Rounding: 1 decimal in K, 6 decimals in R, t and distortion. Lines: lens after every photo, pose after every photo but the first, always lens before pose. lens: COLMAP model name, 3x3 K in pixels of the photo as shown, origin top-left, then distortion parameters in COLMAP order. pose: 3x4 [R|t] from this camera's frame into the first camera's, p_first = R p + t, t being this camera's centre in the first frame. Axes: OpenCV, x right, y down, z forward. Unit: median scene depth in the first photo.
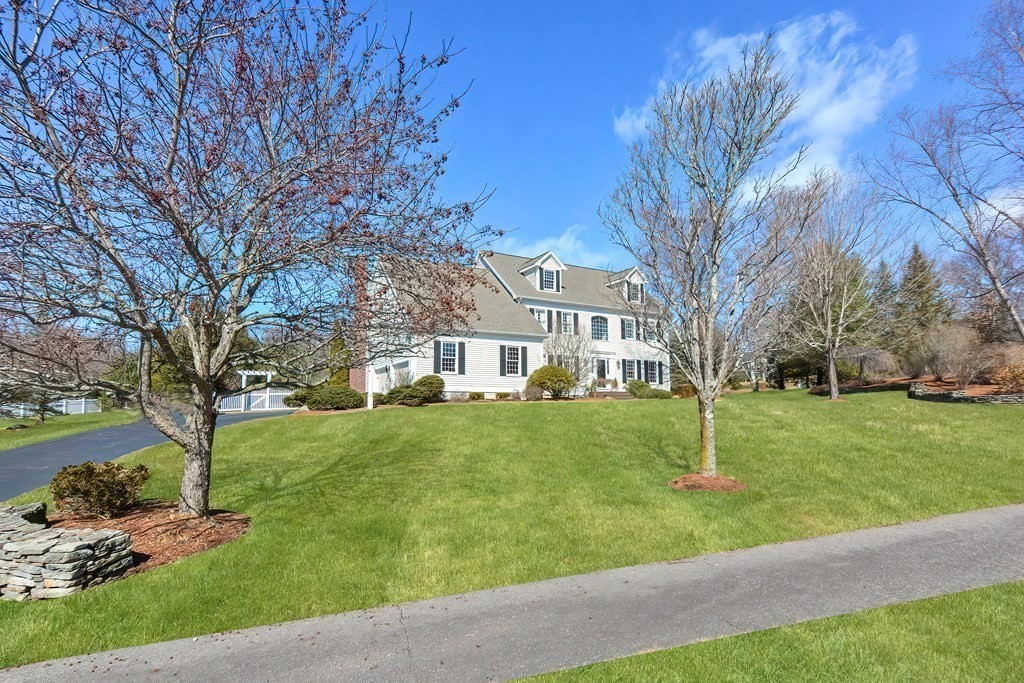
lens RADIAL K [[477.9, 0, 494.7], [0, 477.9, 345.7], [0, 0, 1]] dist [-0.000327, -0.000194]
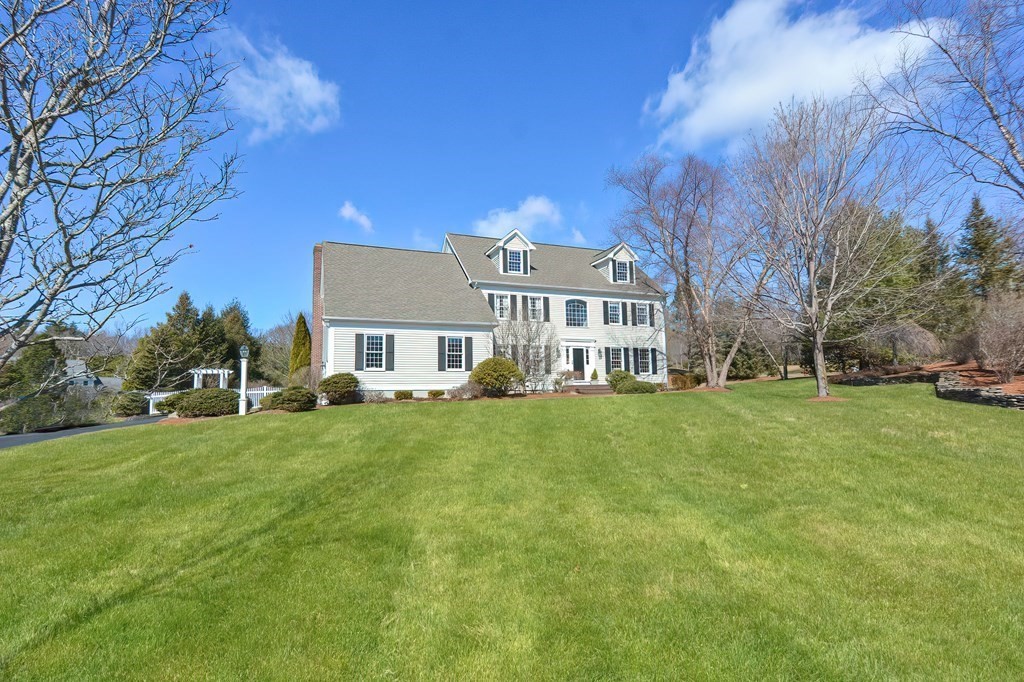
lens RADIAL K [[481.3, 0, 512.0], [0, 481.3, 341.0], [0, 0, 1]] dist [0.000420, 0.000232]
pose [[0.994729, -0.040044, -0.094397, 0.186483], [0.039931, 0.999198, -0.003091, 0.012996], [0.094445, -0.000694, 0.995530, 0.106728]]
